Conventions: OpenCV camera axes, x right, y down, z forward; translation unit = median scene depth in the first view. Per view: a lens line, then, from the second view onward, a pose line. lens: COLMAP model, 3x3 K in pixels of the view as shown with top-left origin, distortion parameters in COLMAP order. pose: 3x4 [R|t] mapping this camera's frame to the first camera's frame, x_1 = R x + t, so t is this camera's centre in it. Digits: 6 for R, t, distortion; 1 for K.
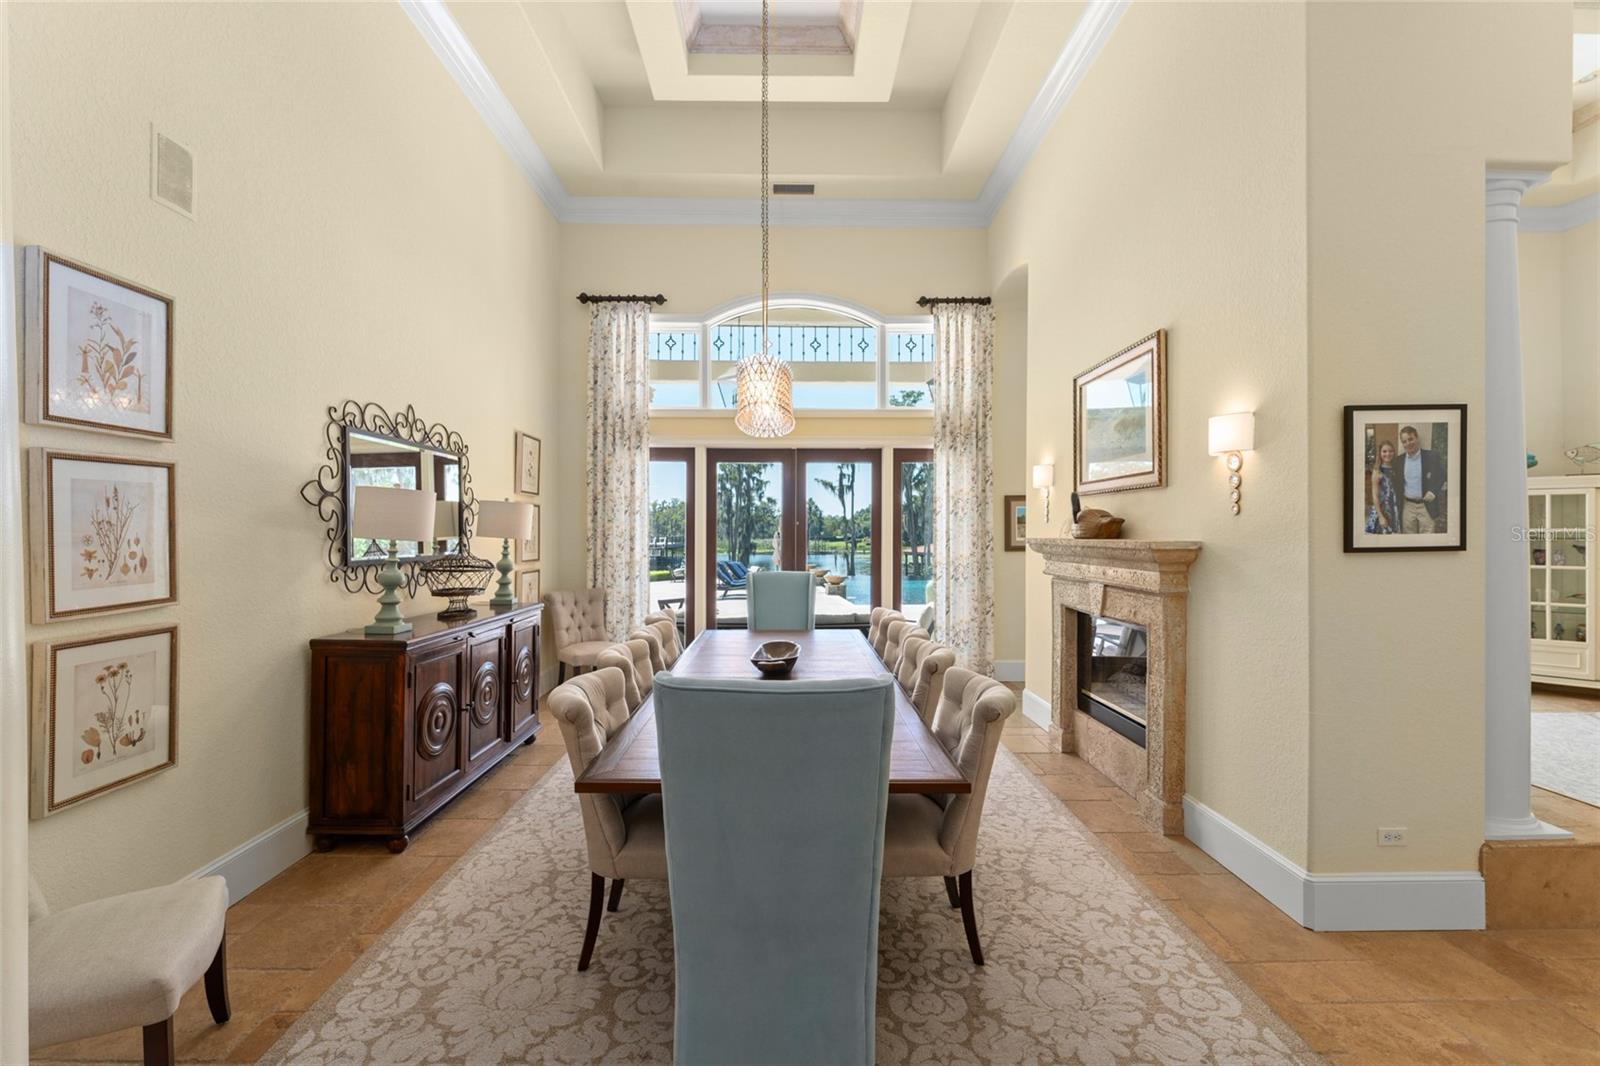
lens RADIAL K [[696.0, 0, 796.4], [0, 696.0, 529.9], [0, 0, 1]] dist [-0.004903, 0.000649]
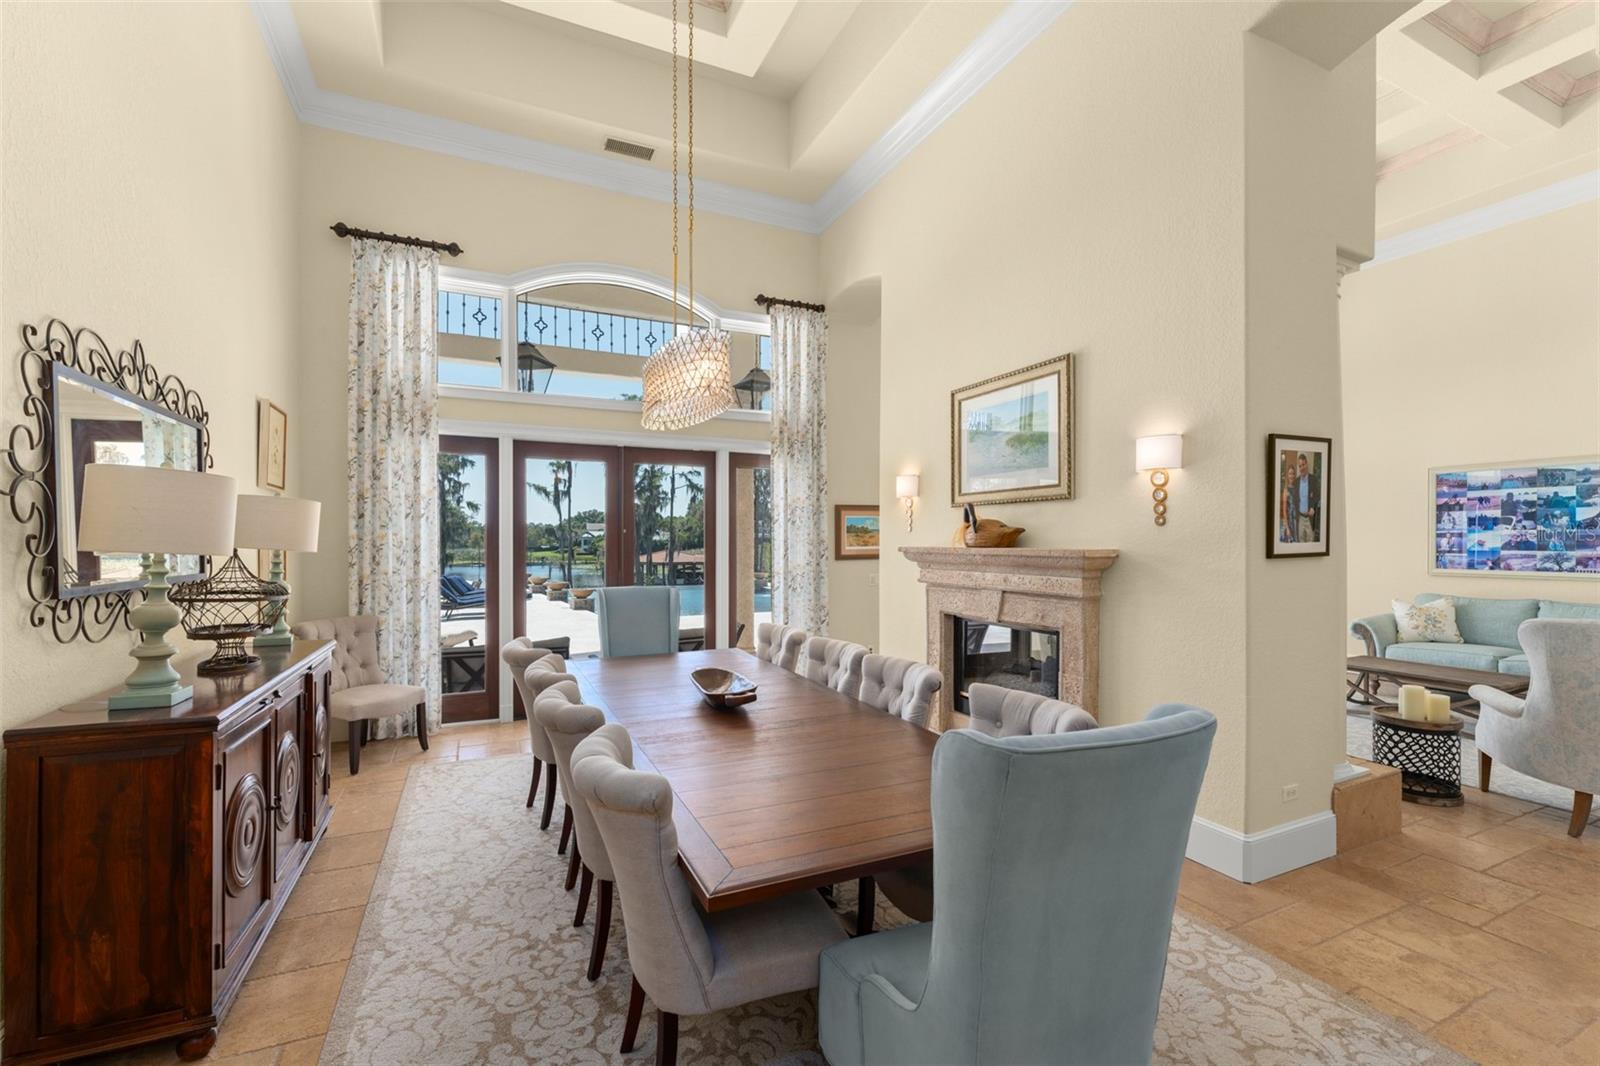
lens RADIAL K [[696.0, 0, 784.0], [0, 696.0, 544.7], [0, 0, 1]] dist [-0.004903, 0.000649]
pose [[0.906931, -0.002213, 0.421272, -0.257786], [-0.001157, 0.999969, 0.007744, 0.000630], [-0.421277, -0.007511, 0.906901, 0.158705]]
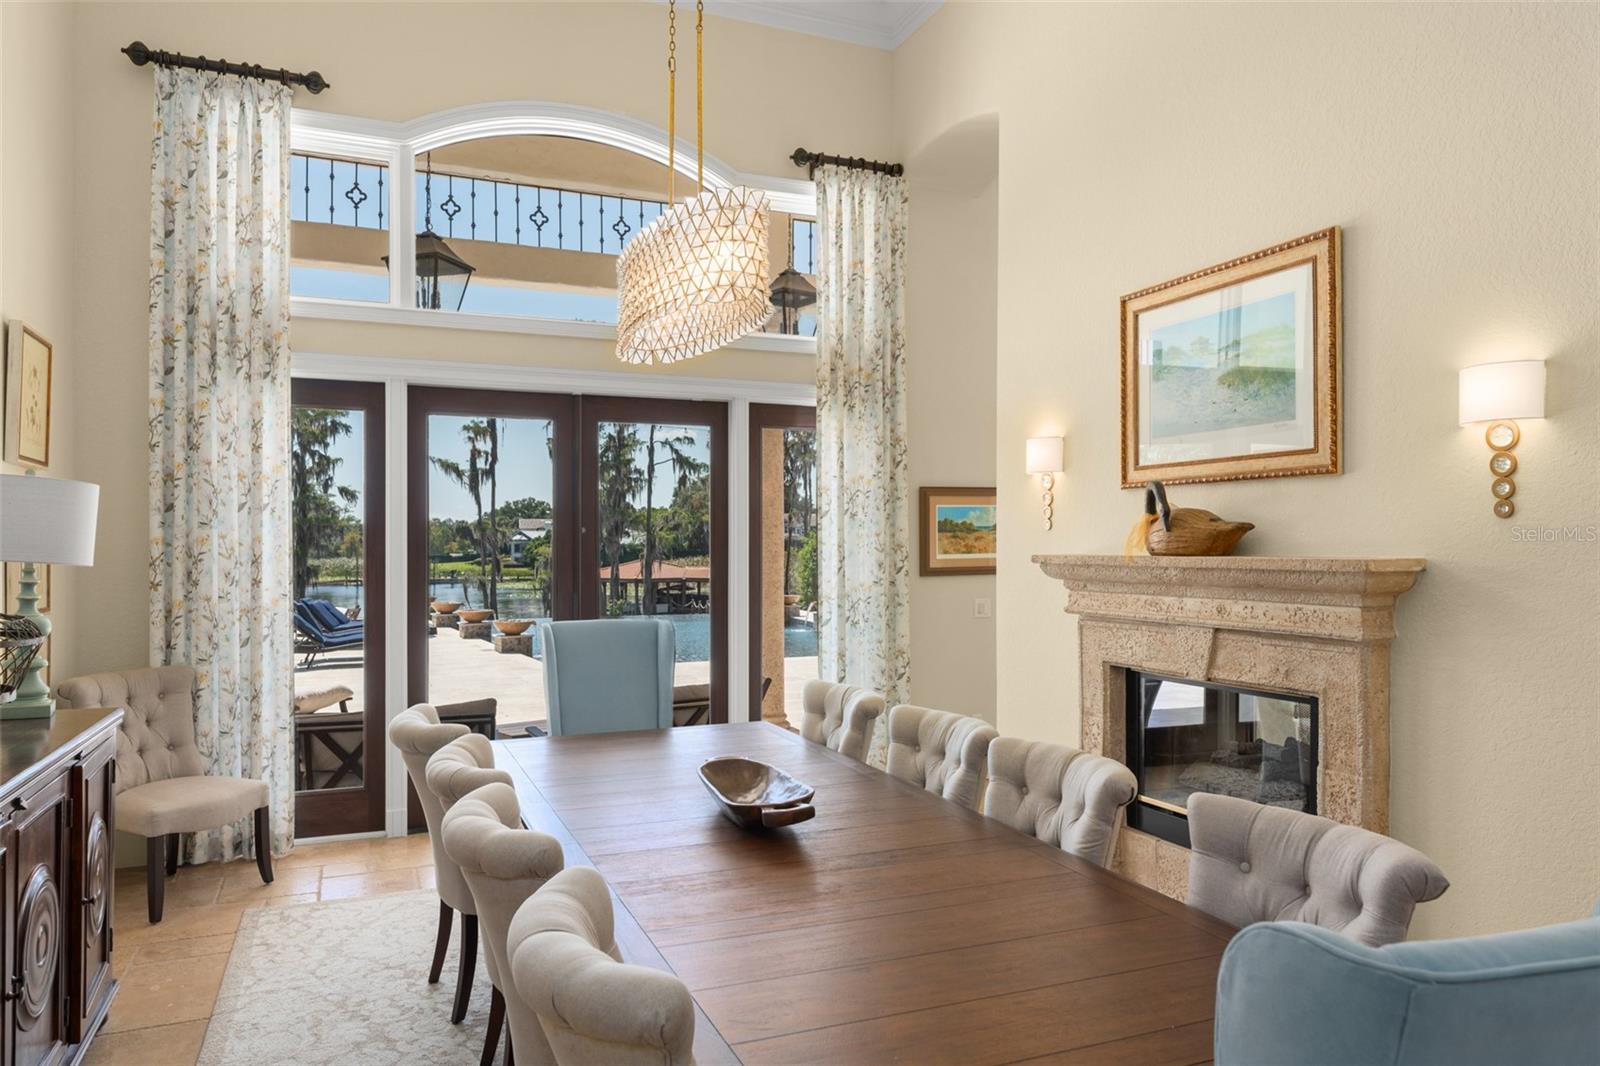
lens RADIAL K [[1069.9, 0, 770.0], [0, 1069.9, 543.5], [0, 0, 1]] dist [-0.002242, 0.001809]
pose [[0.924997, -0.001582, 0.379972, -0.253314], [0.001348, 0.999999, 0.000880, 0.000286], [-0.379973, -0.000302, 0.924998, 0.222975]]
